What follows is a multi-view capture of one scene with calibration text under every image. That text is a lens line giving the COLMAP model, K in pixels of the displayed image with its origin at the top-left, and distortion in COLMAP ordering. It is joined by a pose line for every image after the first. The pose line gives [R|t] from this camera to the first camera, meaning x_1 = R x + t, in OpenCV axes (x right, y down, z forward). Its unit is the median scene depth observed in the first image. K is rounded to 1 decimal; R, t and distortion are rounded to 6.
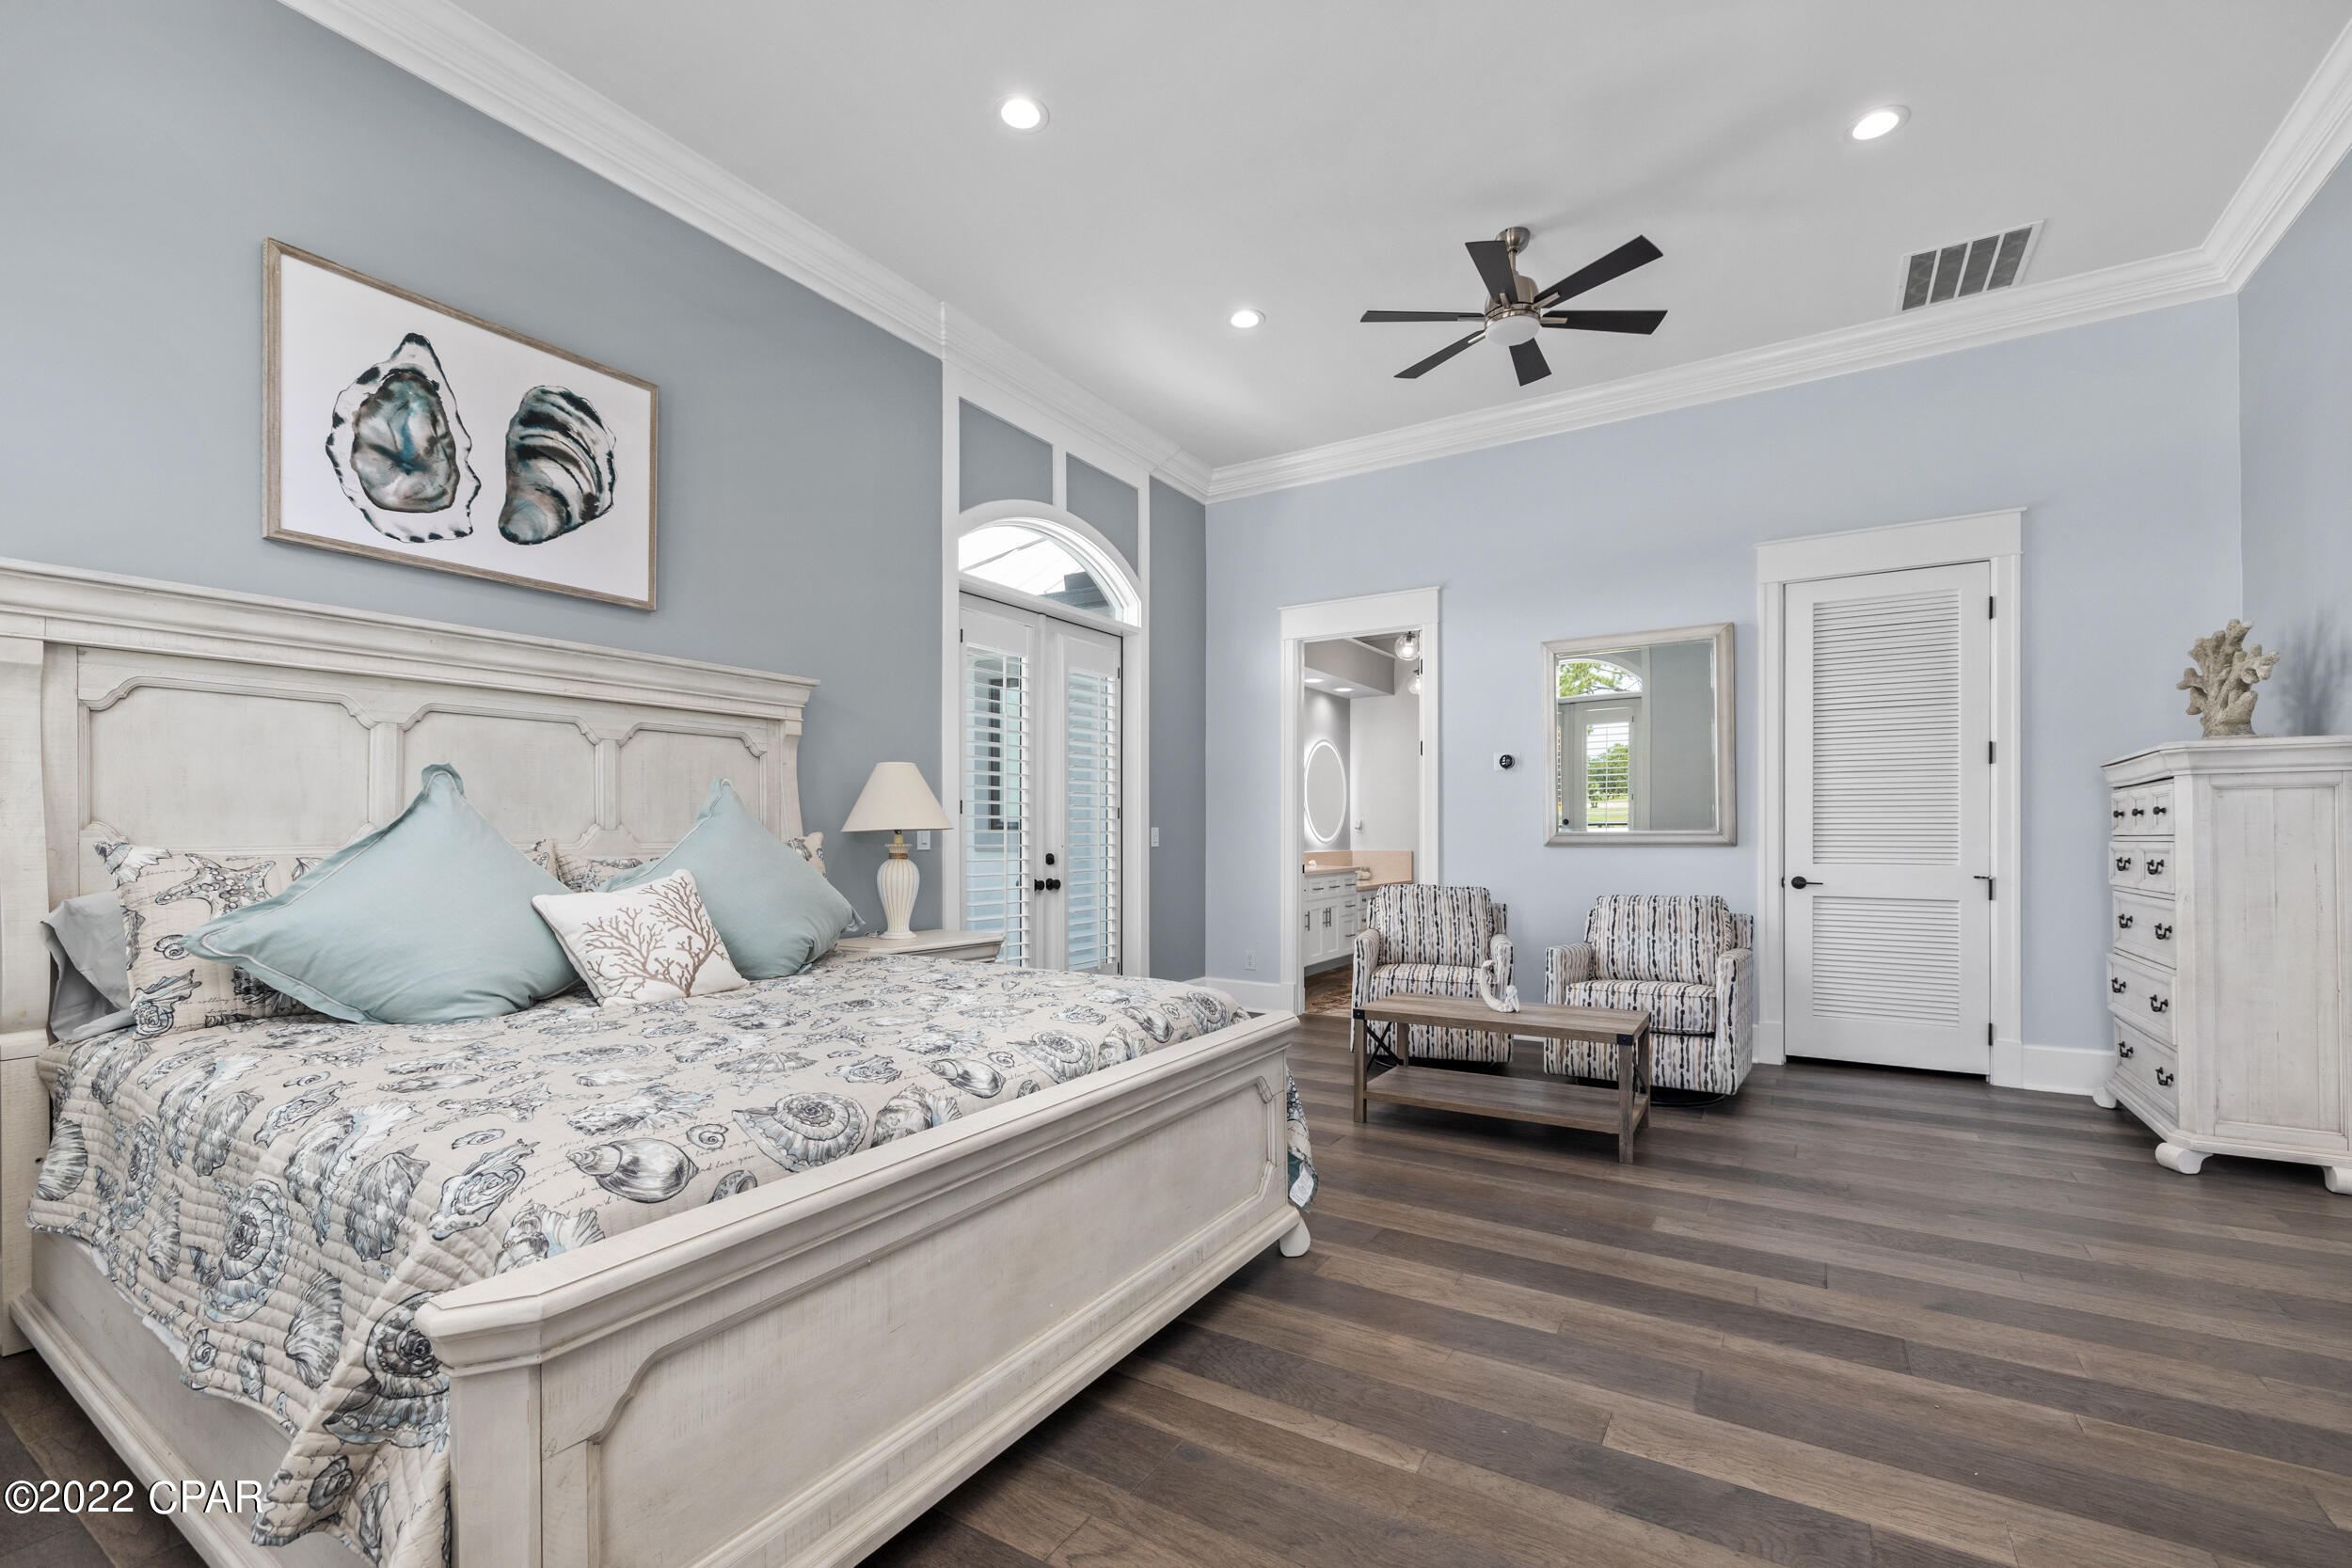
lens RADIAL K [[988.8, 0, 1179.8], [0, 988.8, 840.0], [0, 0, 1]] dist [-0.001614, -0.000186]
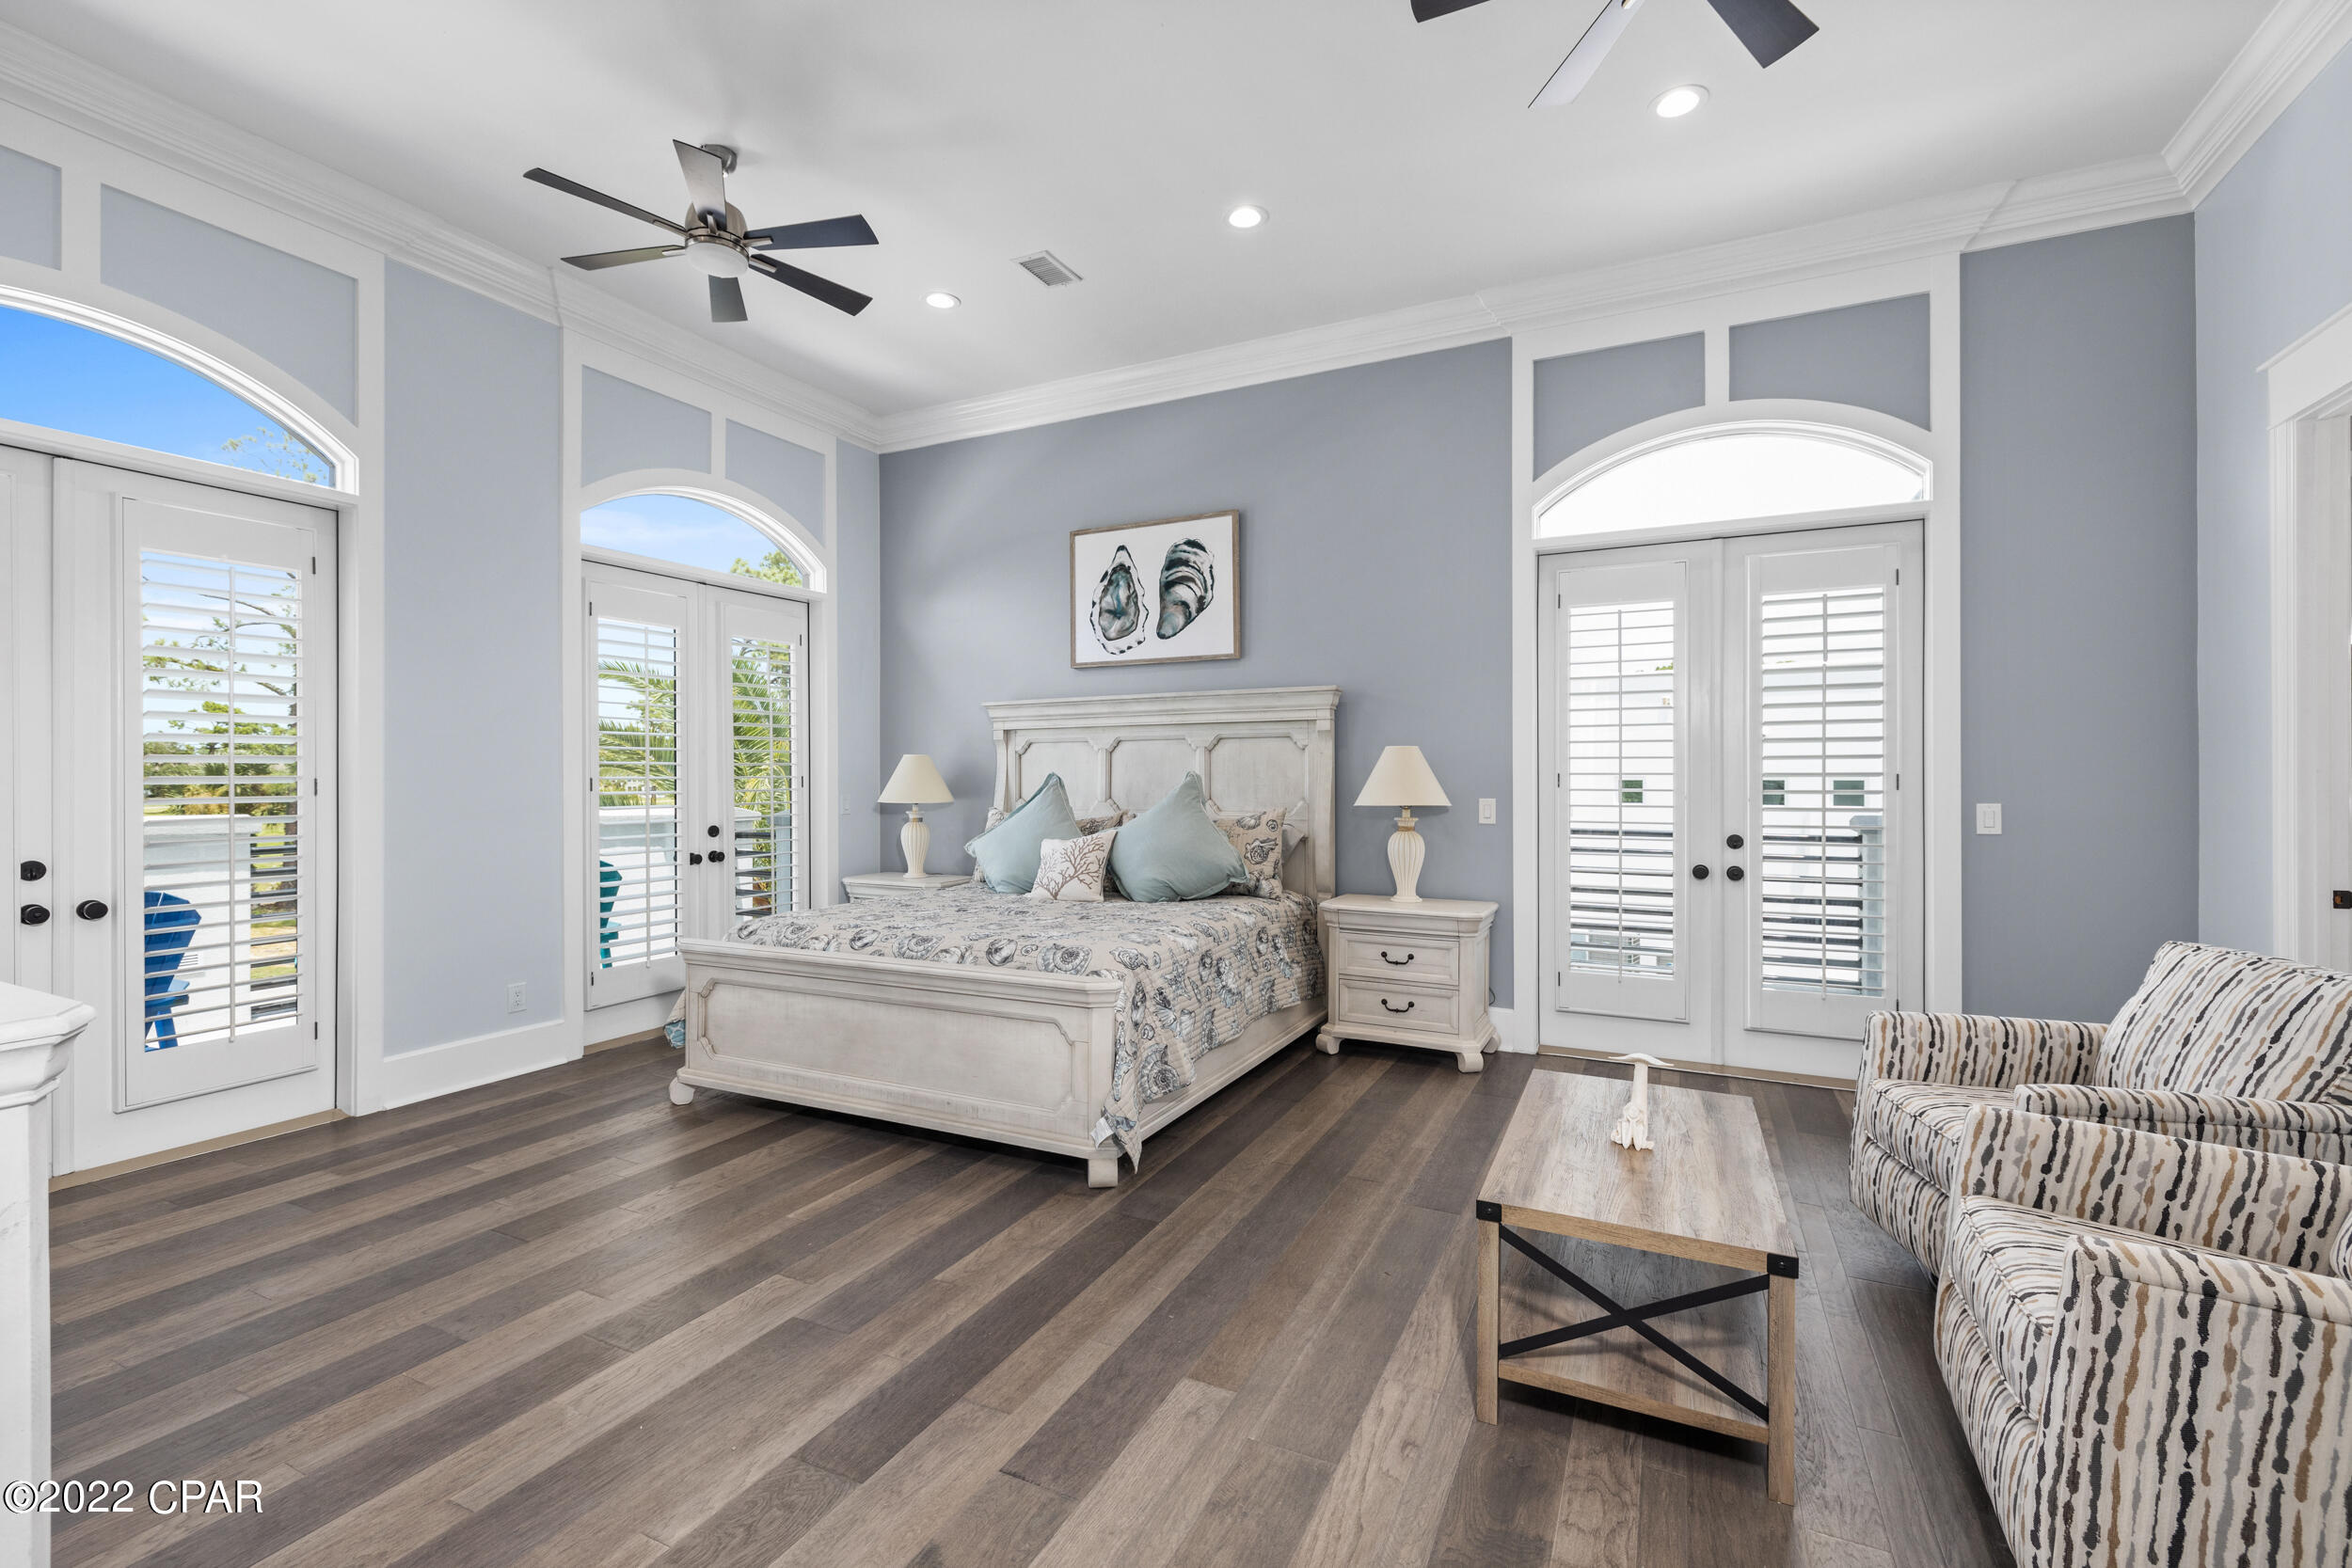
lens RADIAL K [[1029.2, 0, 1176.0], [0, 1029.2, 784.0], [0, 0, 1]] dist [-0.001355, -0.000068]
pose [[0.097788, 0.001359, -0.995206, 1.178687], [-0.006060, 0.999981, 0.000770, -0.046942], [0.995189, 0.005956, 0.097795, 0.869859]]
